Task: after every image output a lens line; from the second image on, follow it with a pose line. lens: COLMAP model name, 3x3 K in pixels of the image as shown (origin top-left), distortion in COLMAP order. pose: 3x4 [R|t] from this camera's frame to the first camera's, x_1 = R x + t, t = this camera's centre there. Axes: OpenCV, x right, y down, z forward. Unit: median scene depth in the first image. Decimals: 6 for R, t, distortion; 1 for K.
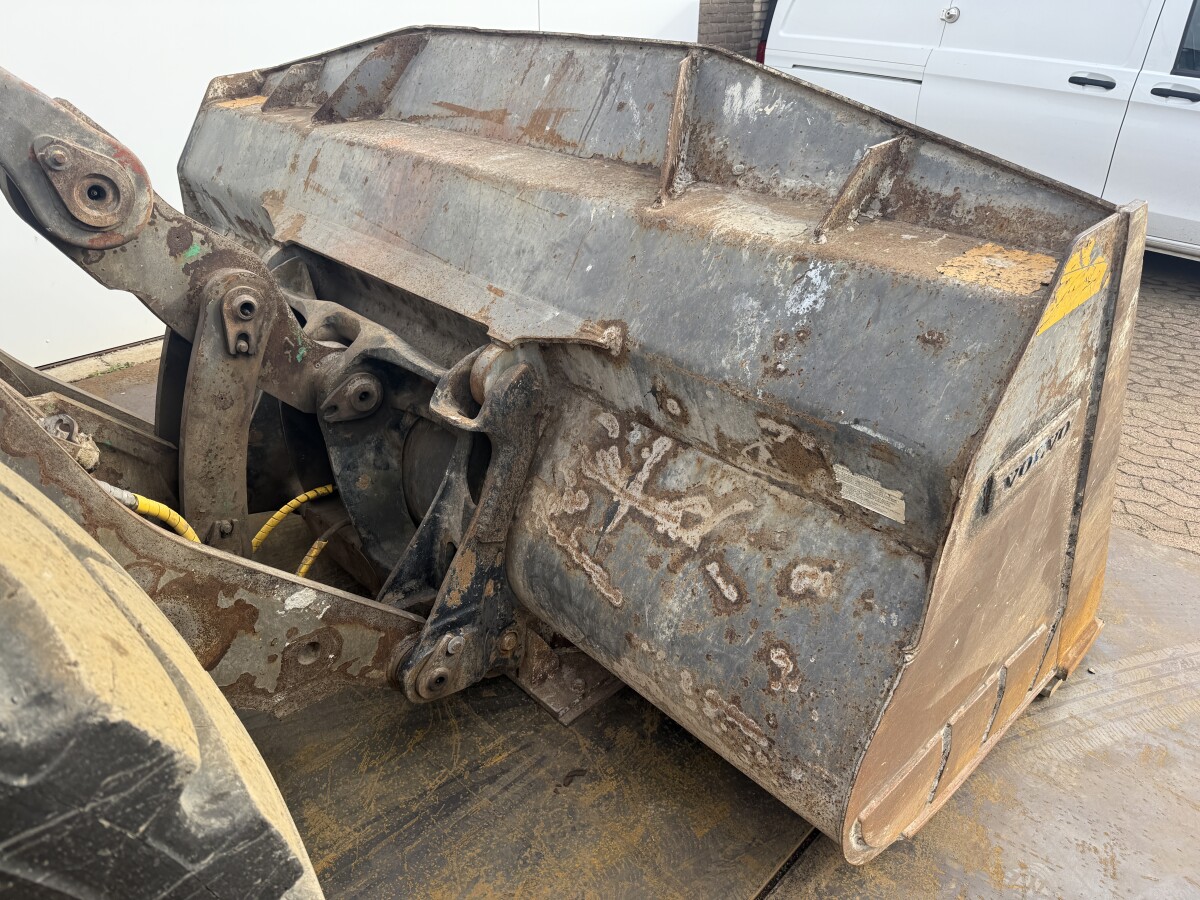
lens RADIAL K [[823.8, 0, 600.0], [0, 823.8, 450.0], [0, 0, 1]] dist [0.000288, 0.000068]
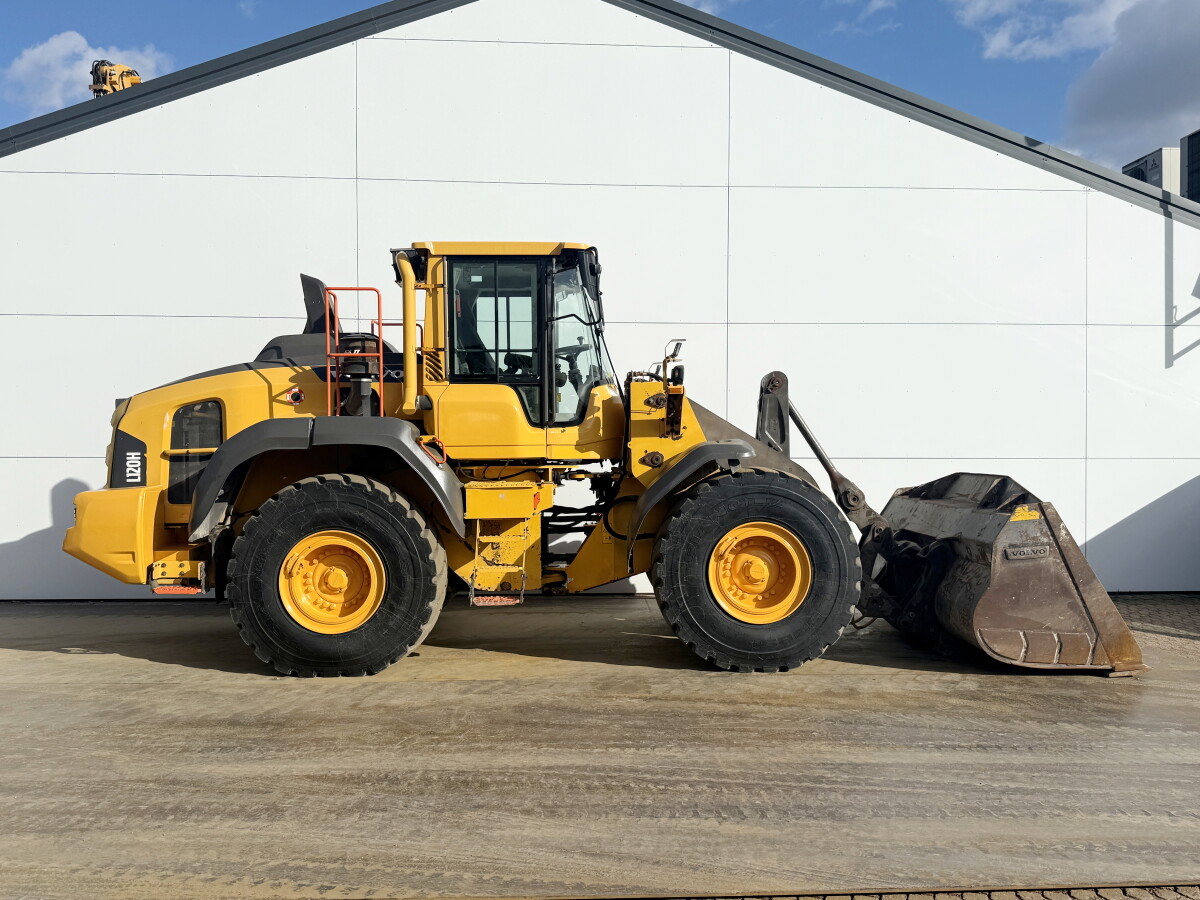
lens RADIAL K [[979.8, 0, 600.0], [0, 979.8, 450.0], [0, 0, 1]] dist [0.138873, -0.251197]
pose [[0.711534, -0.021111, -0.702334, 2.079596], [-0.333376, 0.869739, -0.363887, 1.765004], [0.618530, 0.493059, 0.611811, -3.123633]]
